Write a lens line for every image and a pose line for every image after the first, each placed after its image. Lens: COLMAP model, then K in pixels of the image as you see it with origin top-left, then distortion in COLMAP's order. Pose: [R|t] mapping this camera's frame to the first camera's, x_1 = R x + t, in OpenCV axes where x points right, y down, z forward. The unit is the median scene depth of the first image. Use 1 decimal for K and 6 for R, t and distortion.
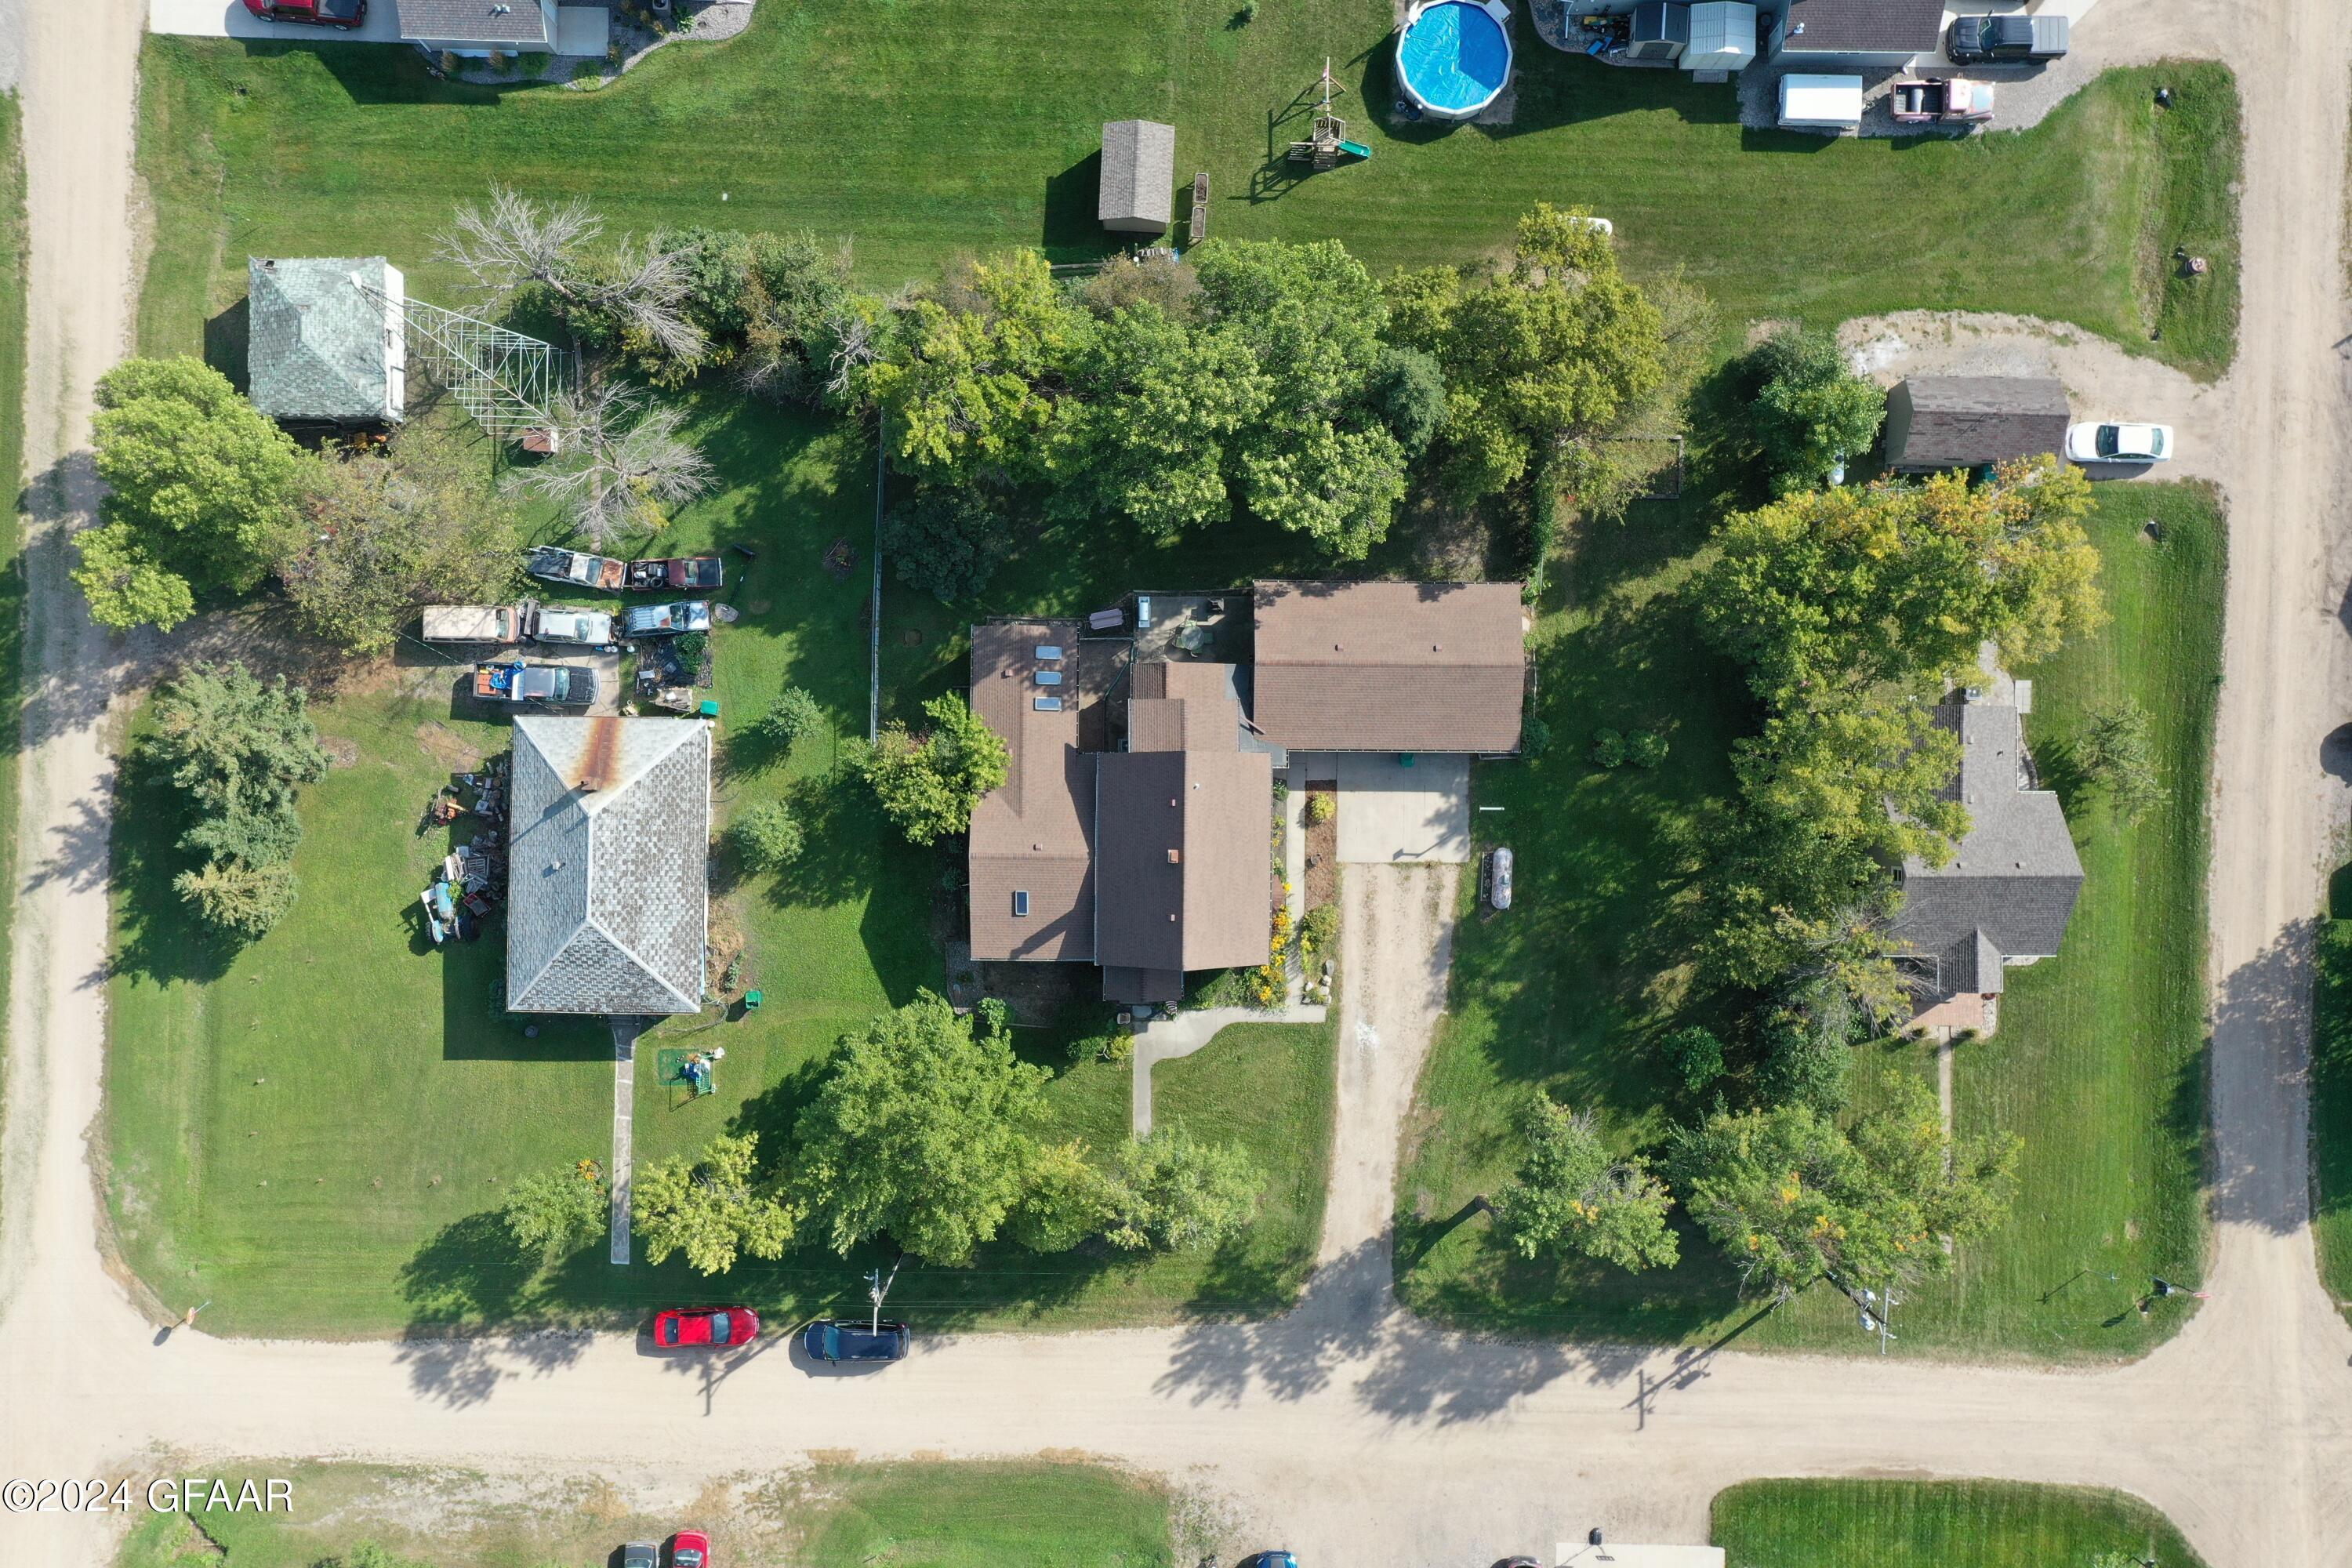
lens RADIAL K [[1875.0, 0, 1176.0], [0, 1875.0, 784.0], [0, 0, 1]] dist [0.023435, 0.011525]
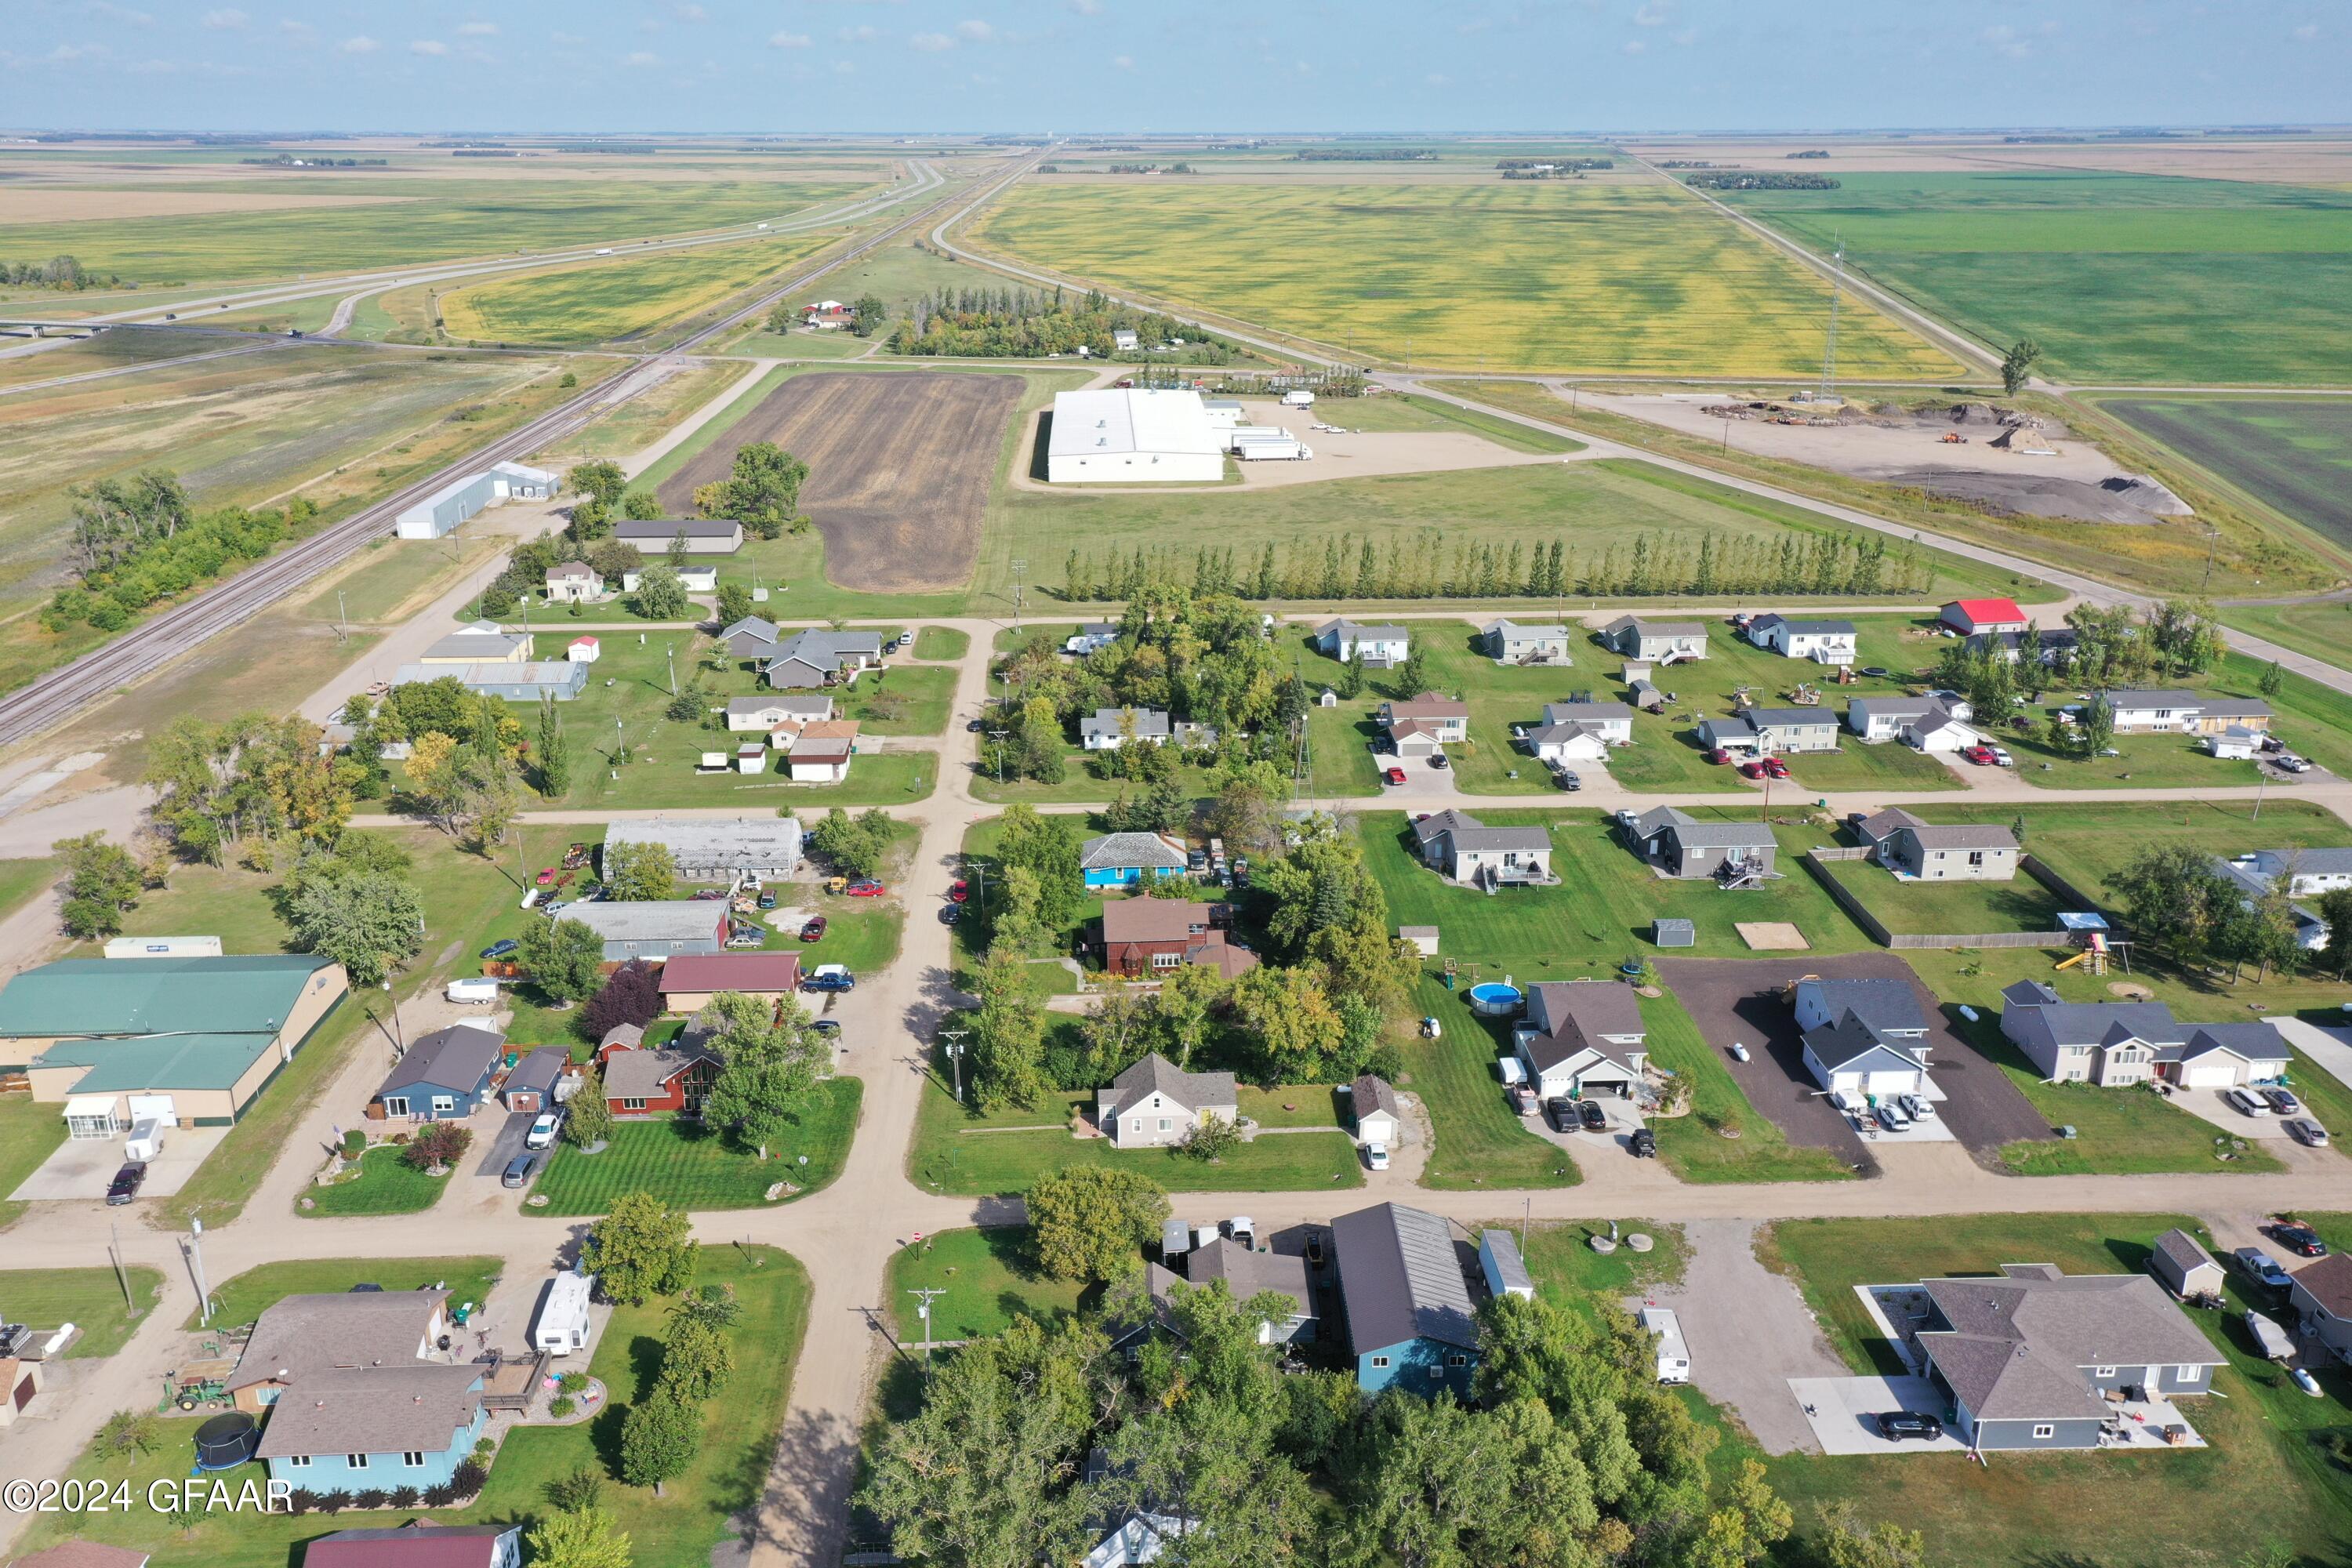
lens RADIAL K [[1875.0, 0, 1176.0], [0, 1875.0, 784.0], [0, 0, 1]] dist [0.023435, 0.011525]
pose [[0.059890, 0.322326, -0.944732, 2.208702], [-0.998114, 0.032085, -0.052327, 0.117079], [0.013446, 0.946085, 0.323640, 0.002742]]
